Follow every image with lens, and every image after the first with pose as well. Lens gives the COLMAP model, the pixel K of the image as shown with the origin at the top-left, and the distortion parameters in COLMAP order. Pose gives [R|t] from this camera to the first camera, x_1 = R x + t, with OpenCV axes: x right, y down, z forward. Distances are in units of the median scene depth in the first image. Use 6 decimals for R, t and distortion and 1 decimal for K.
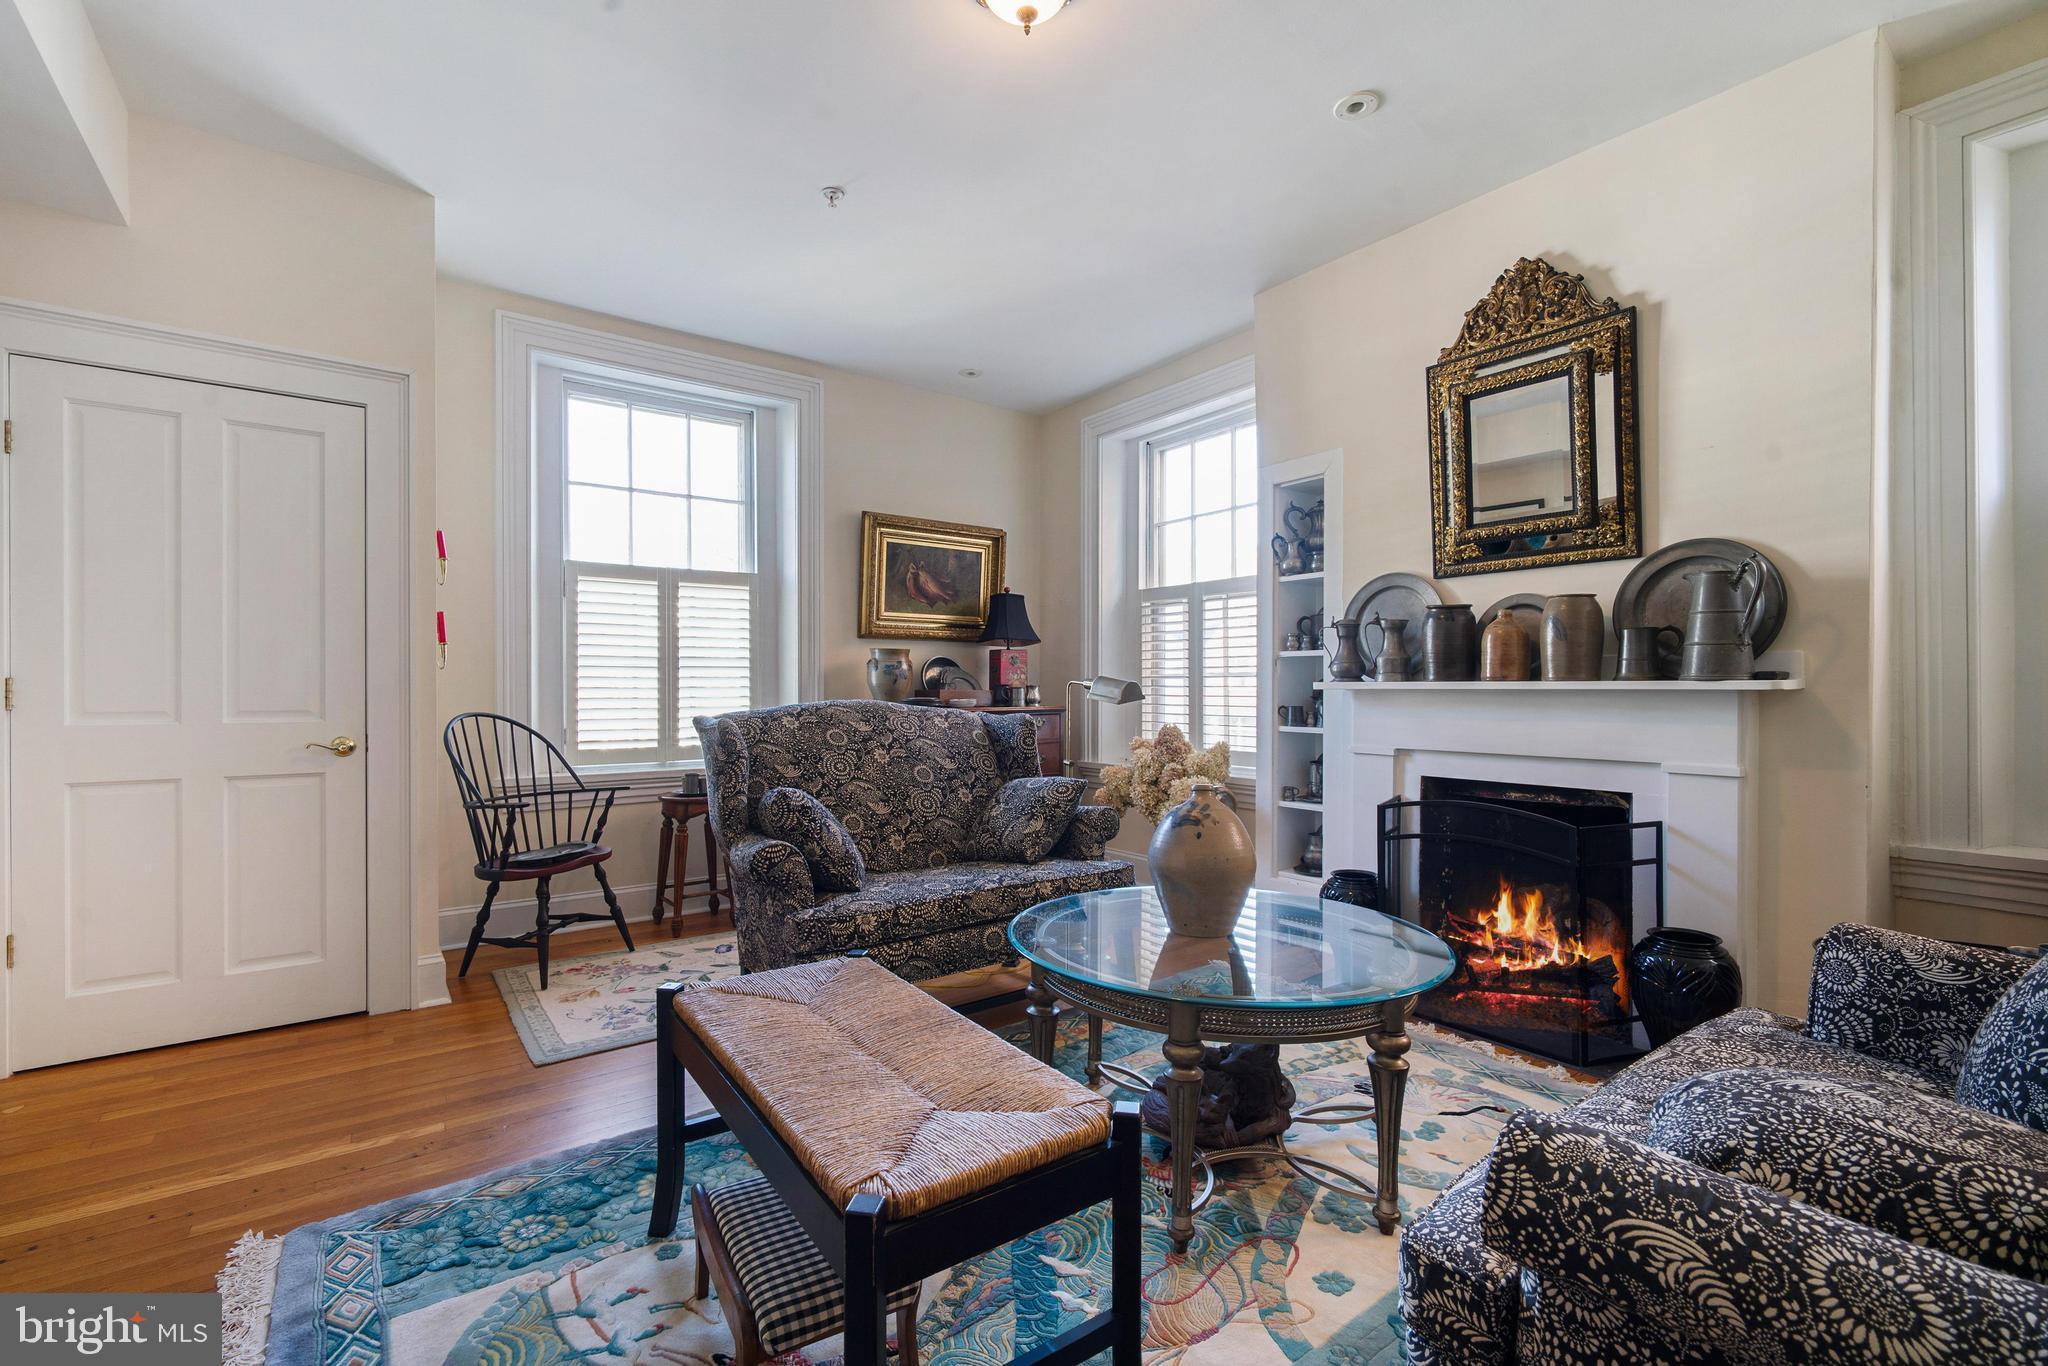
lens RADIAL K [[889.5, 0, 995.7], [0, 889.5, 673.4], [0, 0, 1]] dist [-0.001139, 0.000137]
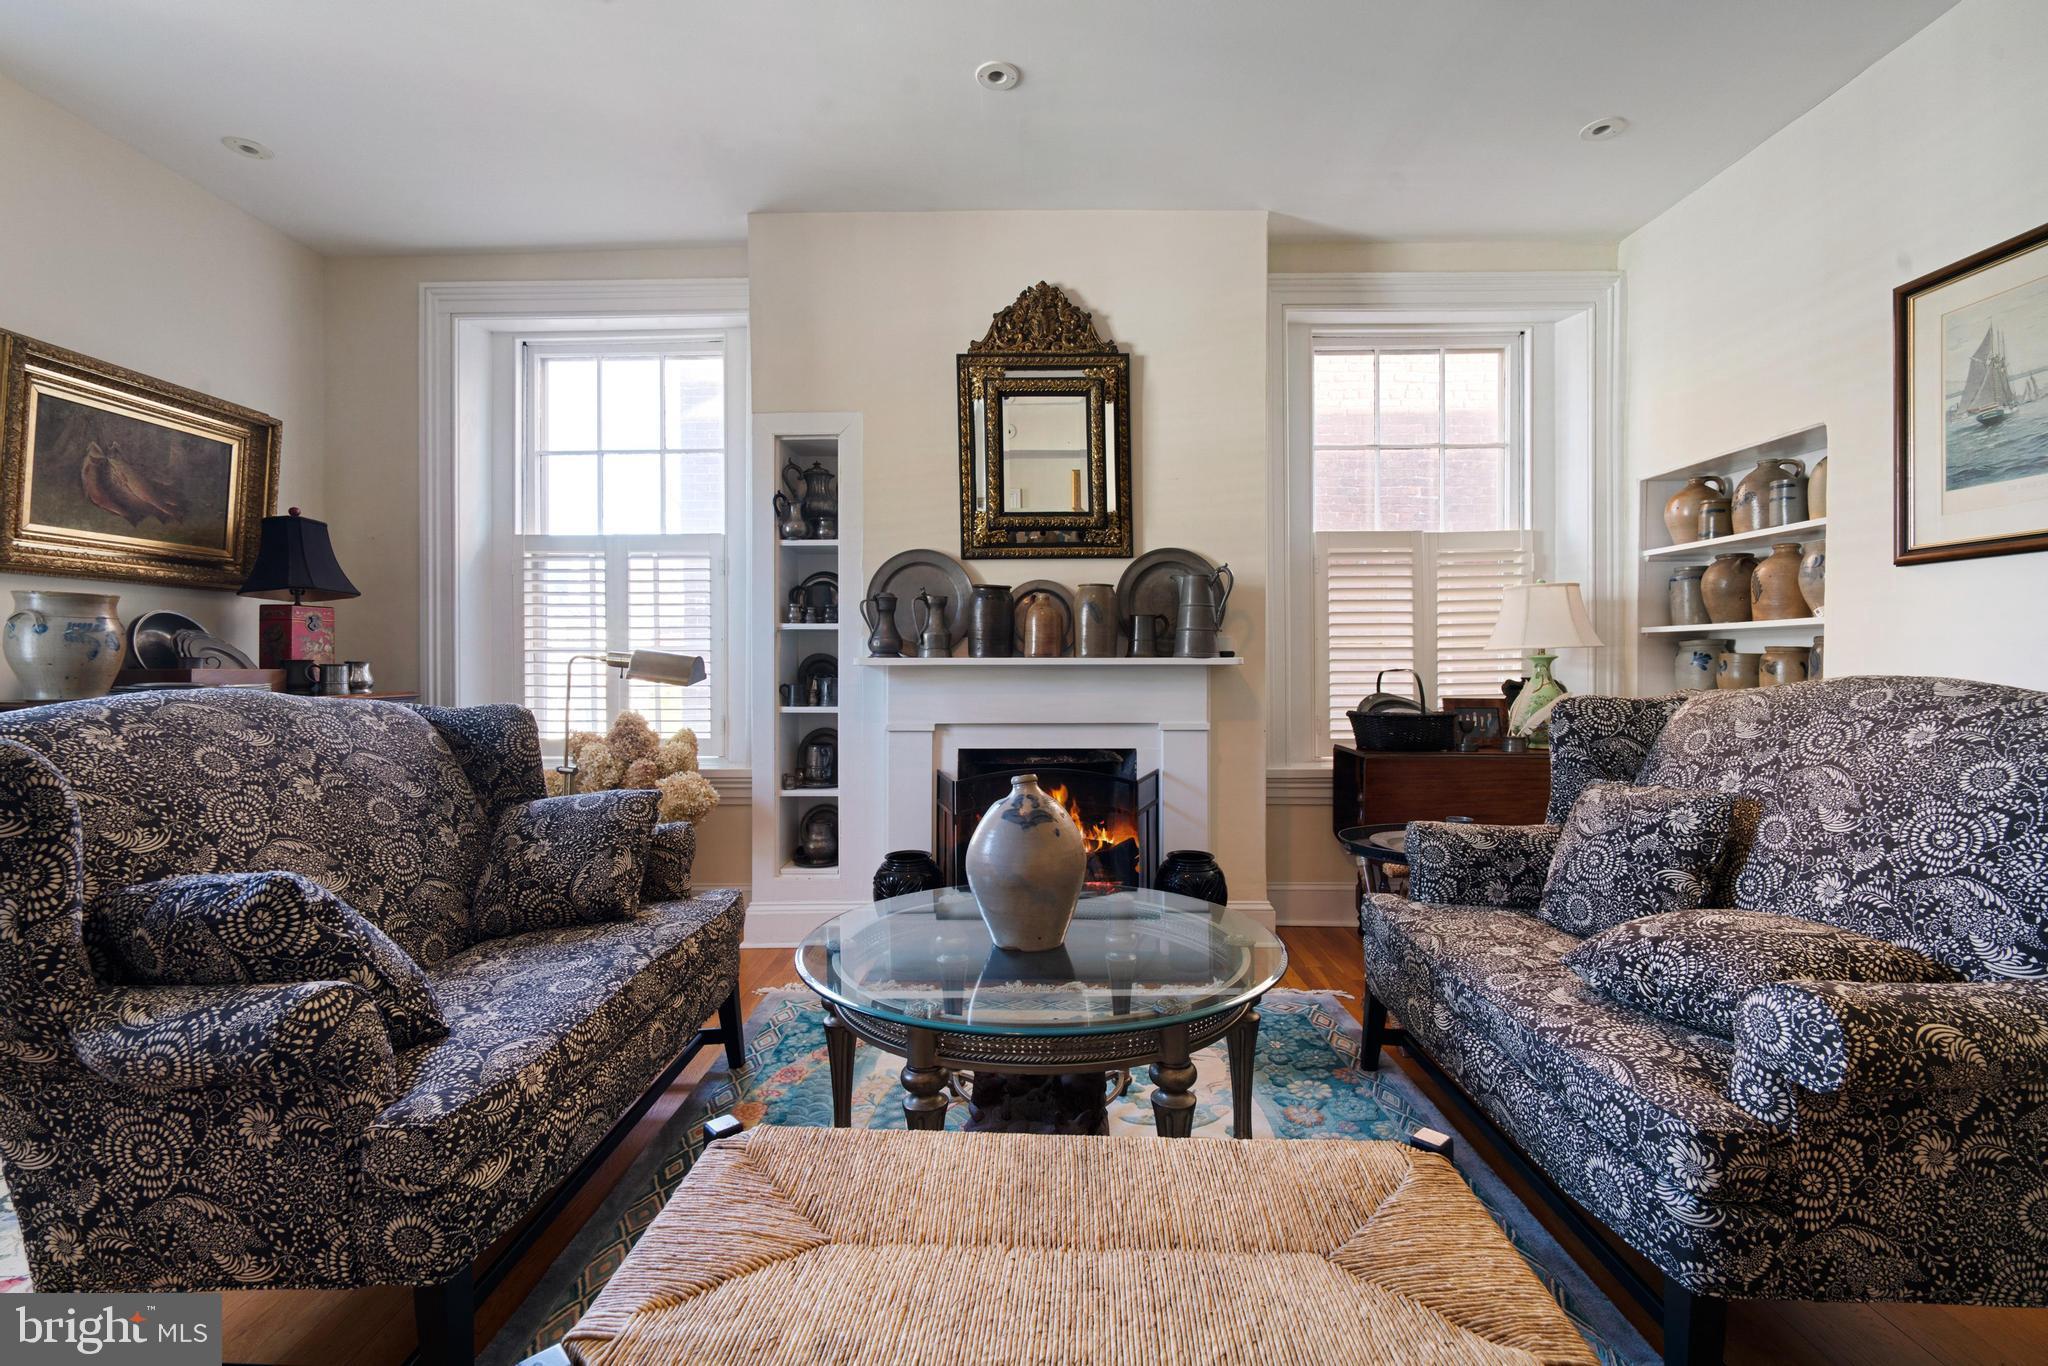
lens RADIAL K [[908.3, 0, 1023.5], [0, 908.3, 657.5], [0, 0, 1]] dist [-0.002872, -0.000307]
pose [[0.593638, 0.003609, 0.804724, -0.315877], [-0.011070, 0.999932, 0.003682, 0.004166], [-0.804656, -0.011094, 0.593638, 0.305135]]
